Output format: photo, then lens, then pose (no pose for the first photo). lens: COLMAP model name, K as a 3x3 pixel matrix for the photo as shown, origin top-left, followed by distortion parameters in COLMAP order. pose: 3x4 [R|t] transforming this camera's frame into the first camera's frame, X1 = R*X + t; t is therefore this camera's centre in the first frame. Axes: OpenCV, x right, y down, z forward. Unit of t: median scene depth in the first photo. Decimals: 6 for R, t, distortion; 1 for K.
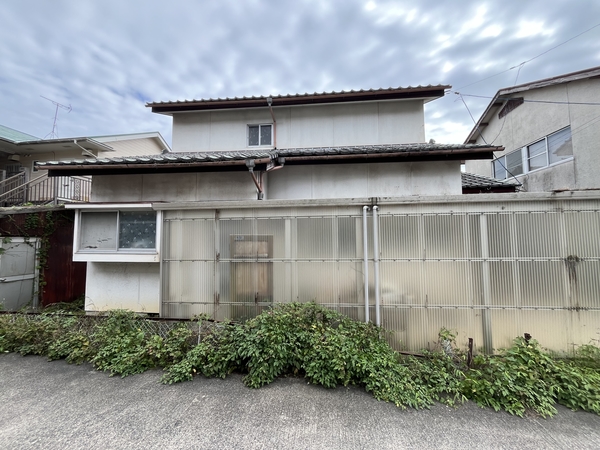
lens RADIAL K [[241.6, 0, 300.0], [0, 241.6, 225.0], [0, 0, 1]] dist [0.001009, 0.000051]
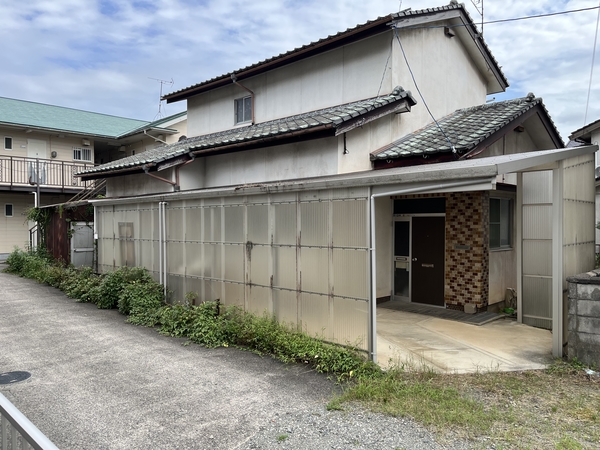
lens RADIAL K [[449.8, 0, 300.0], [0, 449.8, 225.0], [0, 0, 1]] dist [0.034899, -0.002916]
pose [[0.793670, 0.009631, -0.608272, 1.153076], [0.029670, 0.998072, 0.054516, -0.029426], [0.607624, -0.061315, 0.791854, -0.267377]]
